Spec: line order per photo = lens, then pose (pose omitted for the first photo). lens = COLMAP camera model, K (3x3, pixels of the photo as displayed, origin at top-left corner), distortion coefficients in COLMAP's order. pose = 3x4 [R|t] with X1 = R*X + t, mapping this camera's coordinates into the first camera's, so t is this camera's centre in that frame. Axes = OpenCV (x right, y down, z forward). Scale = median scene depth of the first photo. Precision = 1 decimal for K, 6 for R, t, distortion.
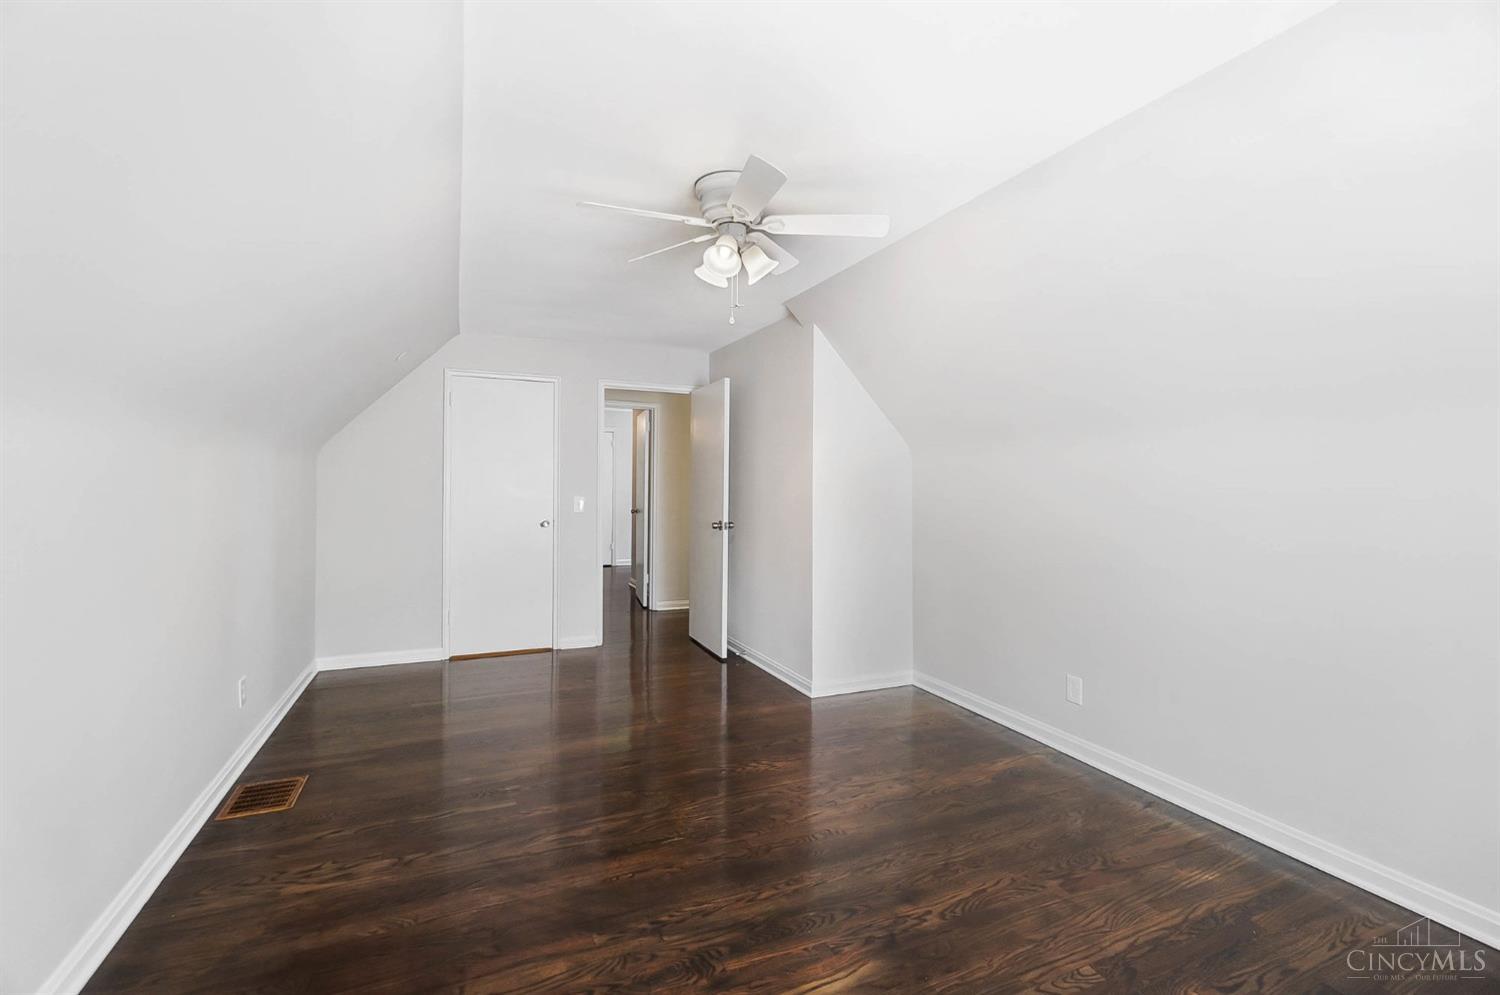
lens RADIAL K [[656.3, 0, 742.9], [0, 656.3, 492.4], [0, 0, 1]] dist [0.000658, 0.000247]
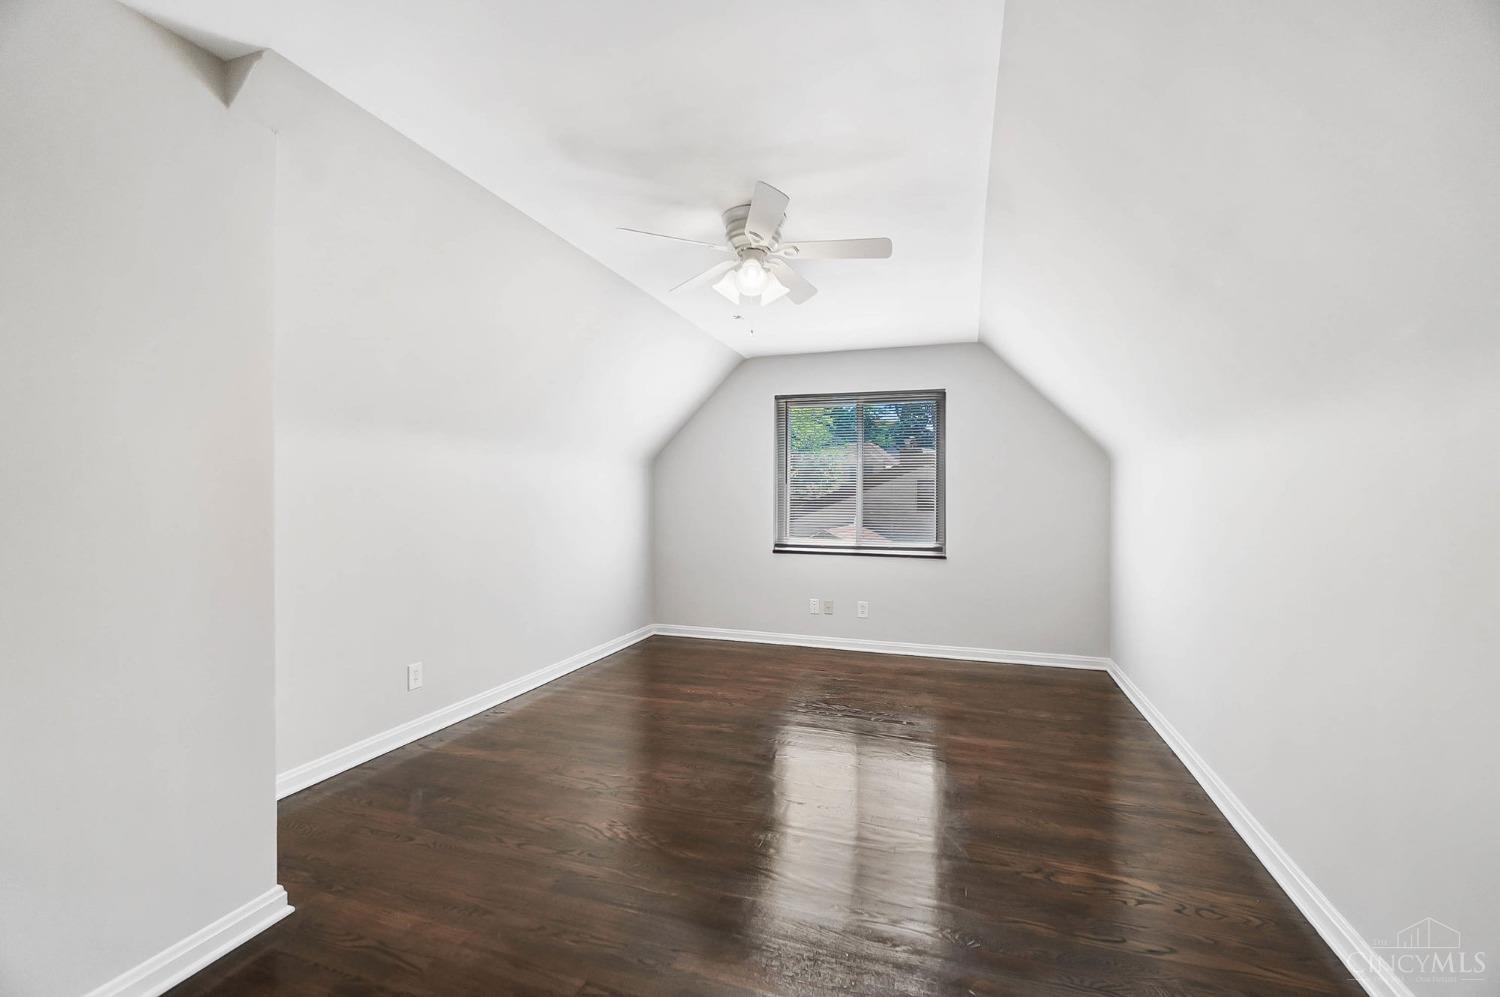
lens RADIAL K [[656.3, 0, 742.9], [0, 656.3, 496.5], [0, 0, 1]] dist [0.000658, 0.000247]
pose [[-0.752212, -0.011683, 0.658818, -0.805780], [-0.004814, 0.999914, 0.012236, -0.005486], [-0.658904, 0.006032, -0.752203, 1.994534]]
